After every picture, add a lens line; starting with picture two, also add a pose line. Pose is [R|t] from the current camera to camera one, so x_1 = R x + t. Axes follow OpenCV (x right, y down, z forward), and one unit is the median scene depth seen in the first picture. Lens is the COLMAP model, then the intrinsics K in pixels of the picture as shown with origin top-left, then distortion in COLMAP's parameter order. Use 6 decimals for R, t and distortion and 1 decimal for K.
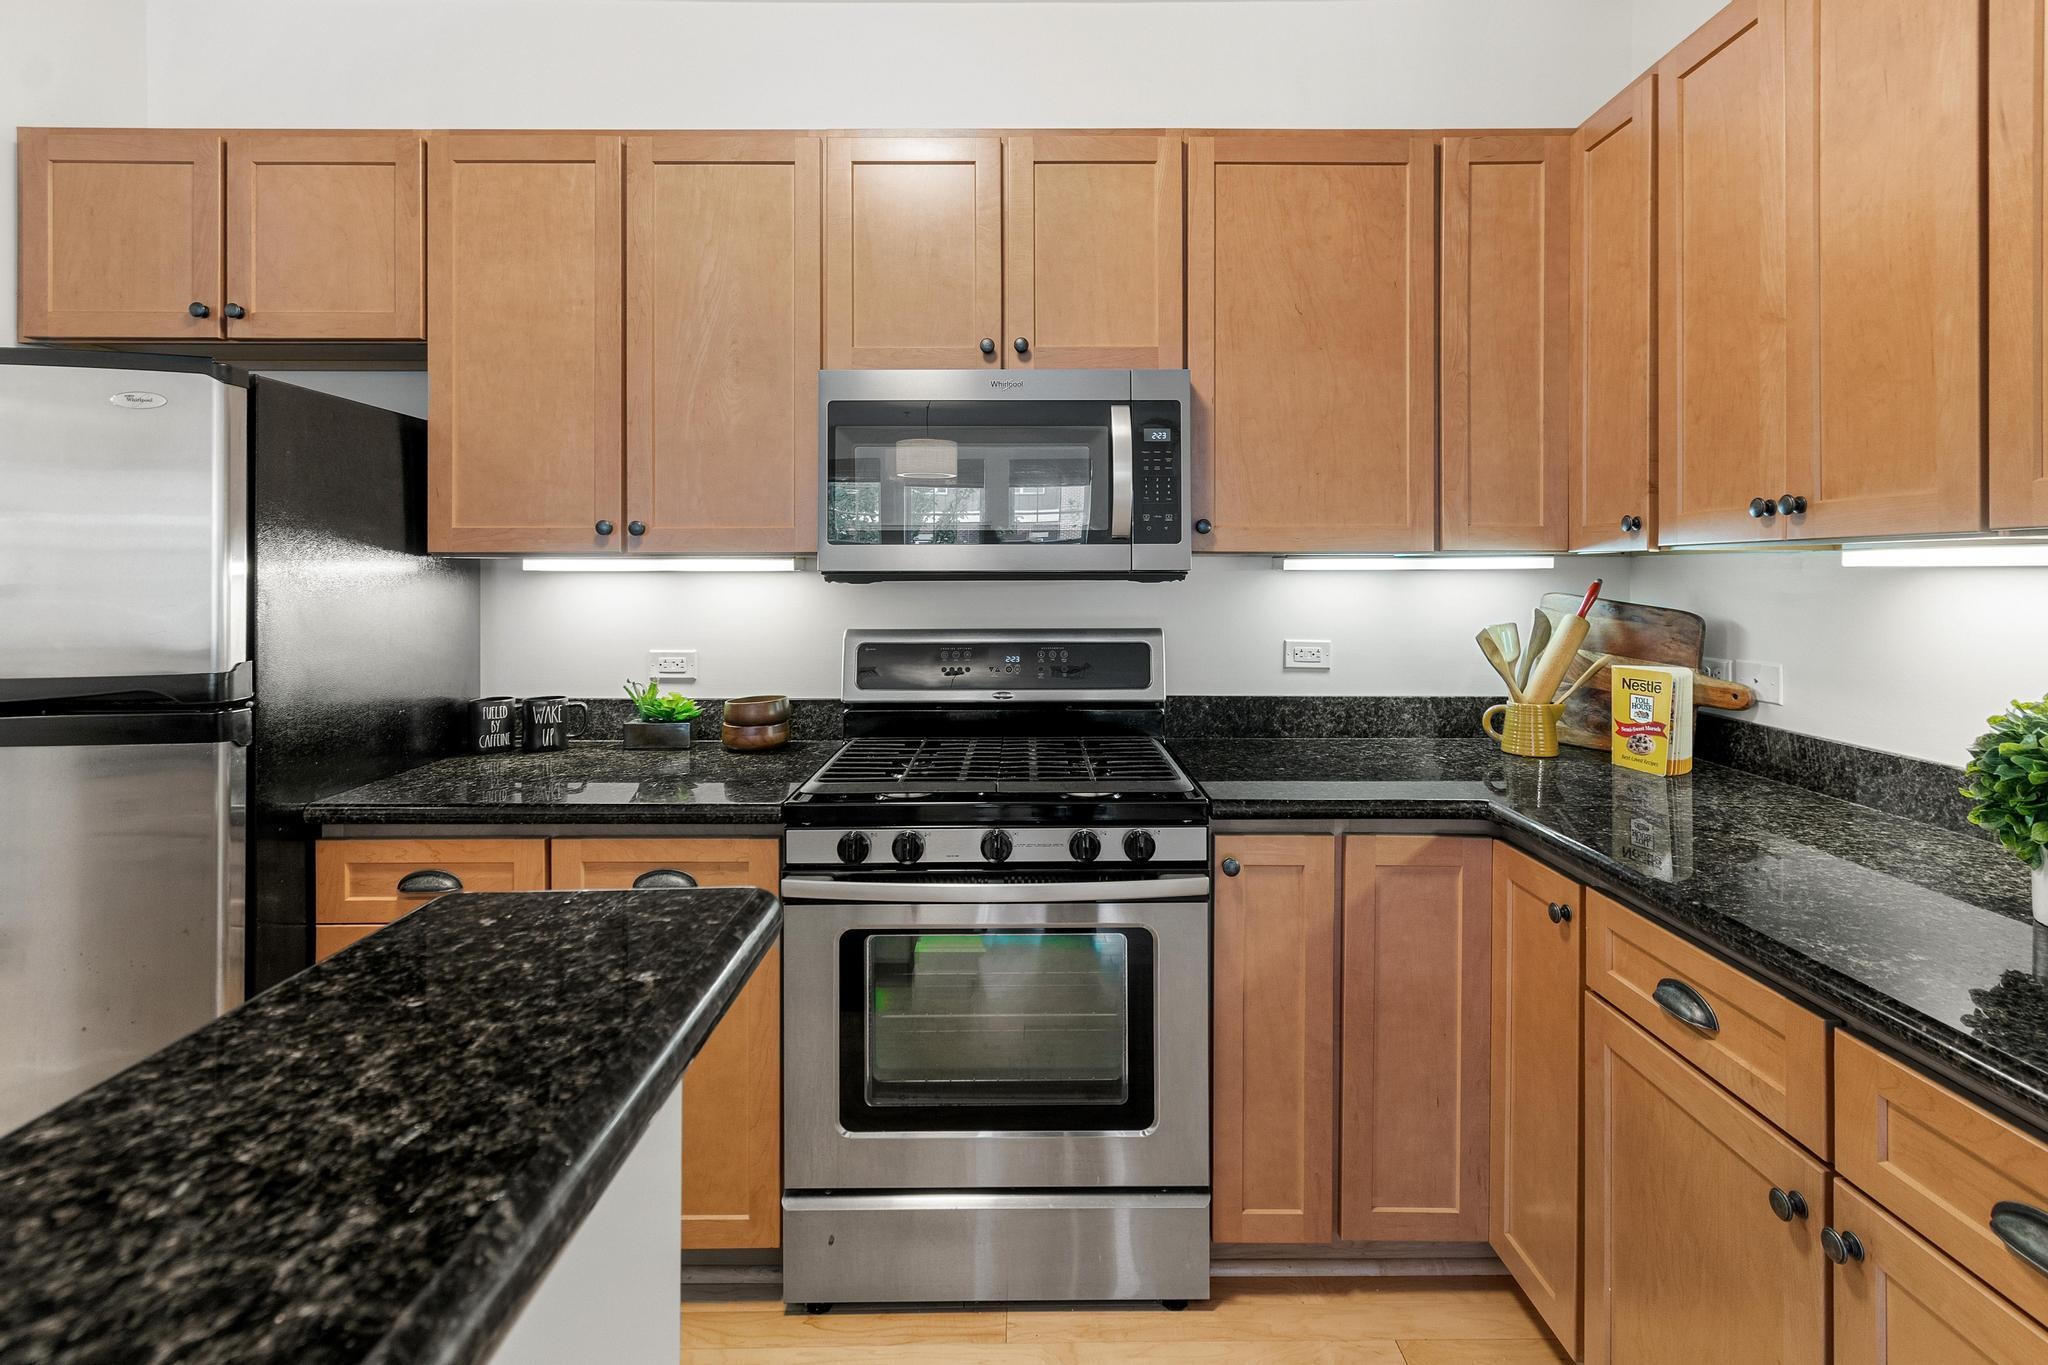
lens RADIAL K [[968.1, 0, 1027.6], [0, 968.1, 560.9], [0, 0, 1]] dist [0.004240, 0.000430]
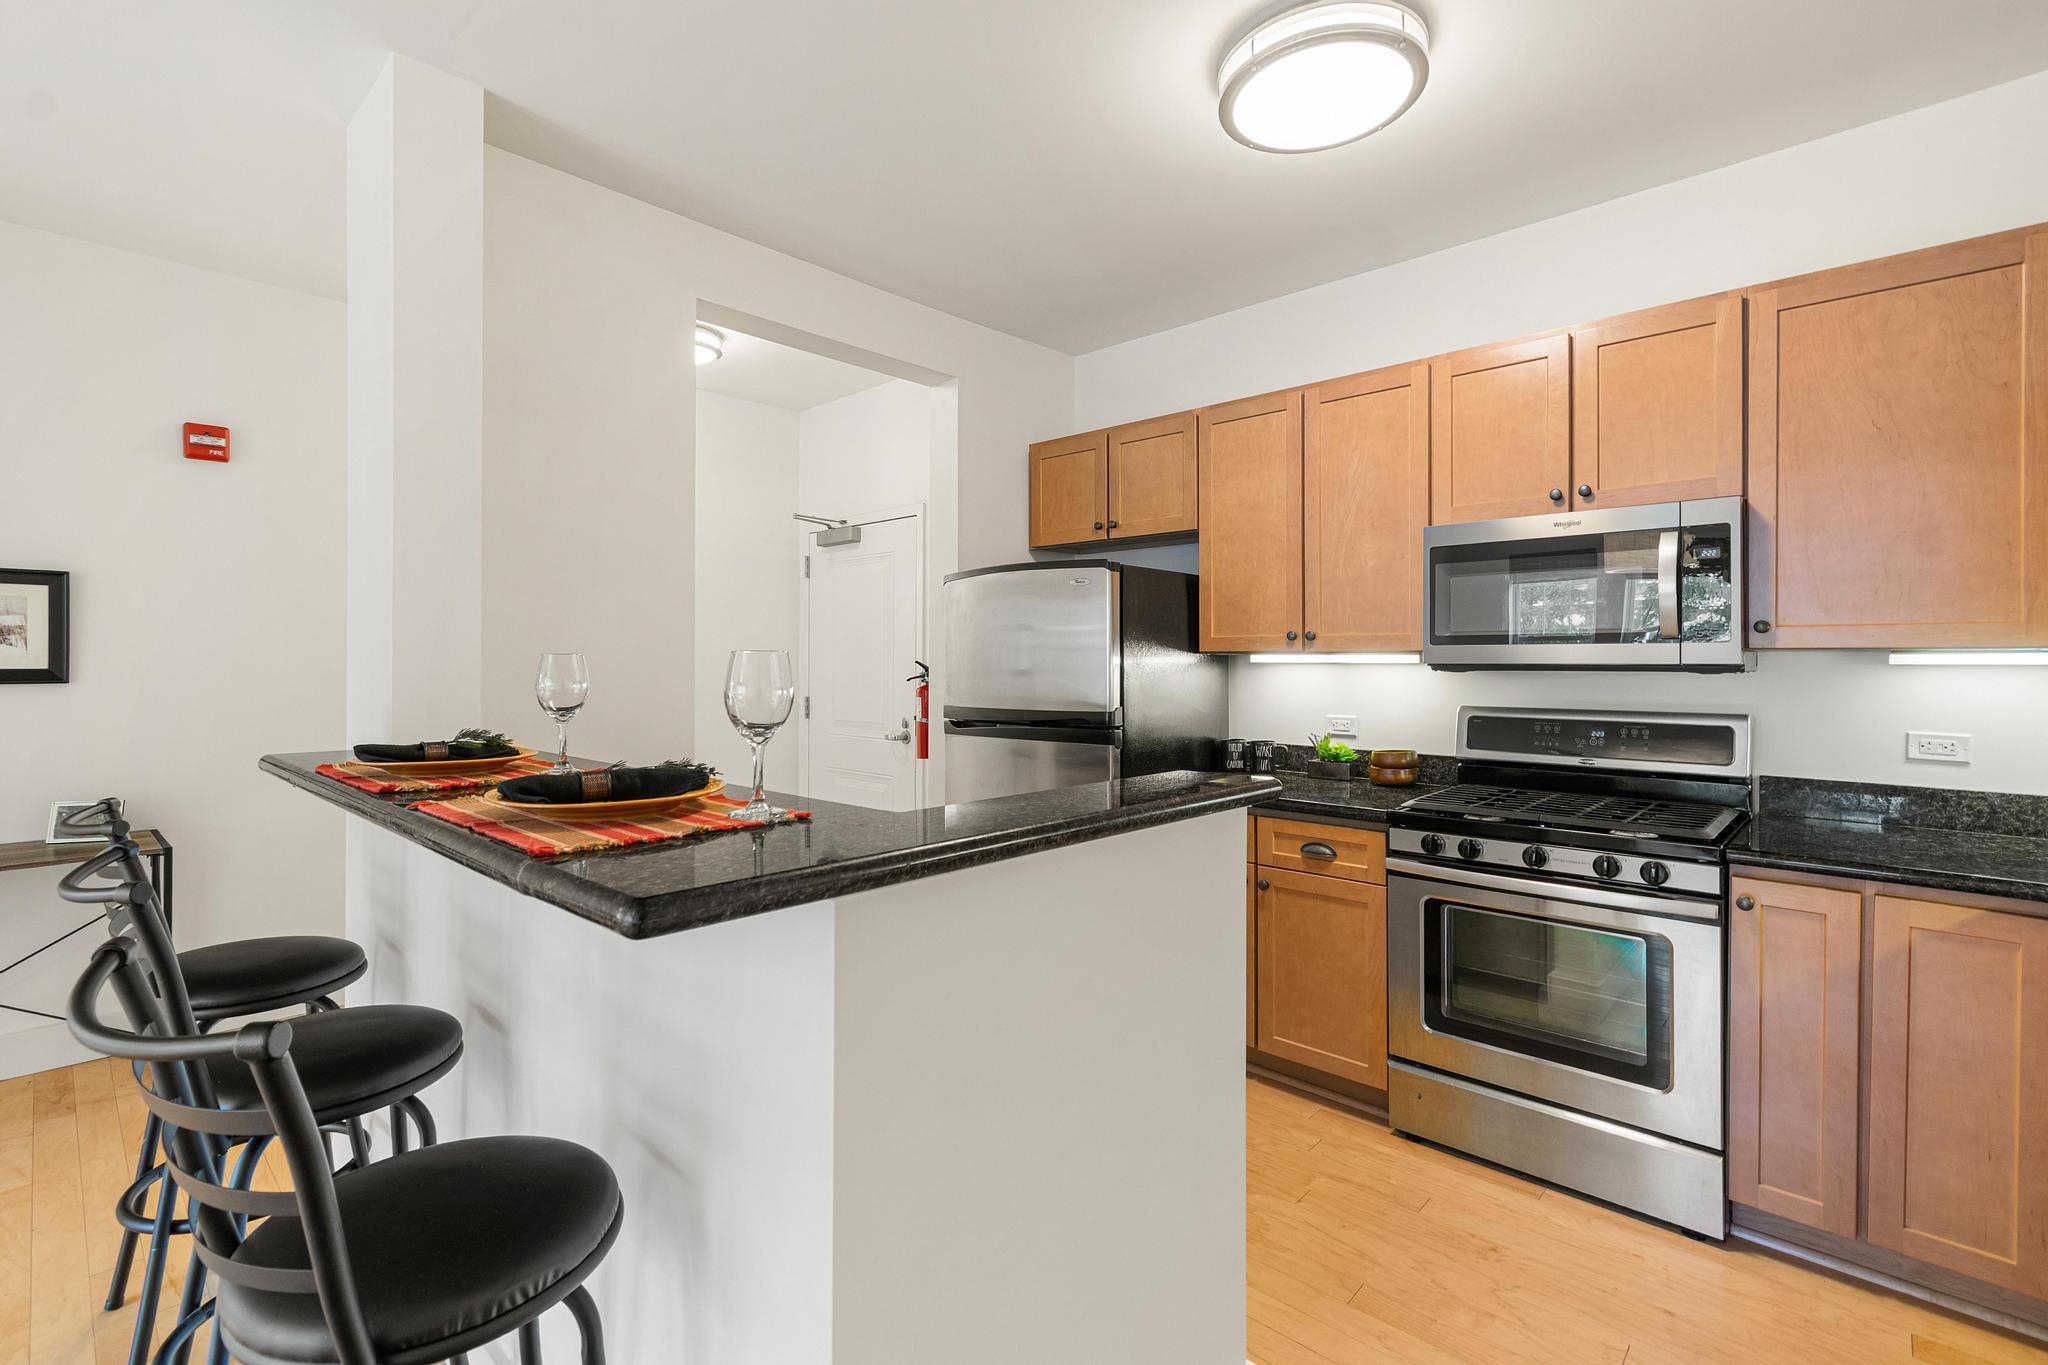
lens RADIAL K [[917.7, 0, 1044.5], [0, 917.7, 658.5], [0, 0, 1]] dist [0.001795, -0.000273]
pose [[0.735344, 0.001135, -0.677693, 0.295253], [0.004936, 0.999963, 0.007031, -0.009351], [0.677676, -0.008515, 0.735311, -0.402409]]
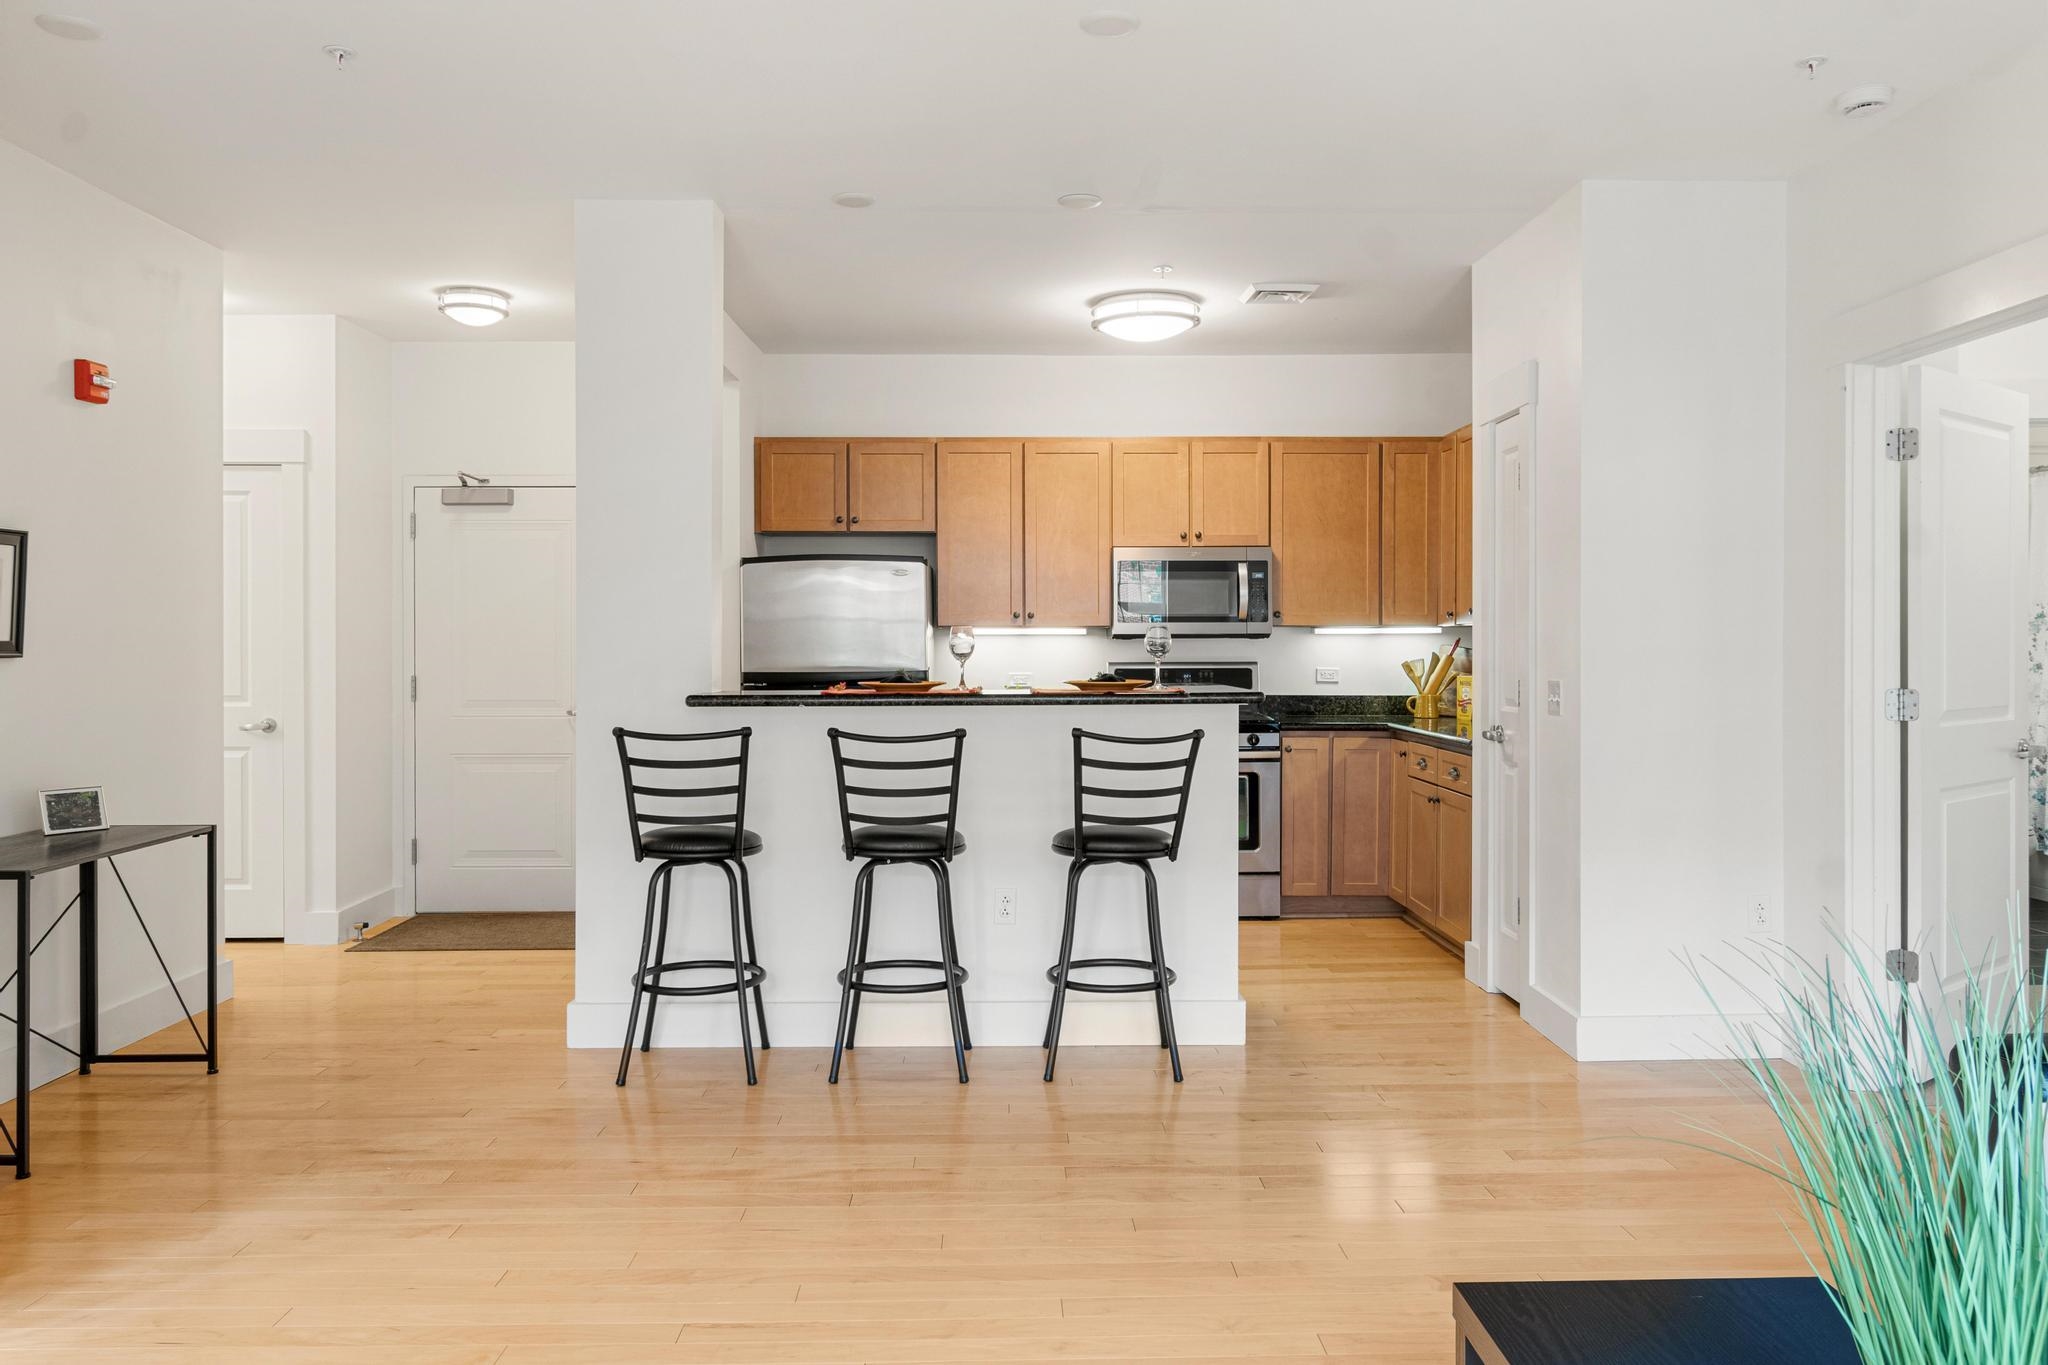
lens RADIAL K [[1486.7, 0, 1041.7], [0, 1486.7, 647.5], [0, 0, 1]] dist [0.000718, 0.000294]
pose [[0.999565, -0.000728, 0.029491, -0.475629], [0.000260, 0.999874, 0.015852, -0.013143], [-0.029499, -0.015837, 0.999439, -2.474822]]
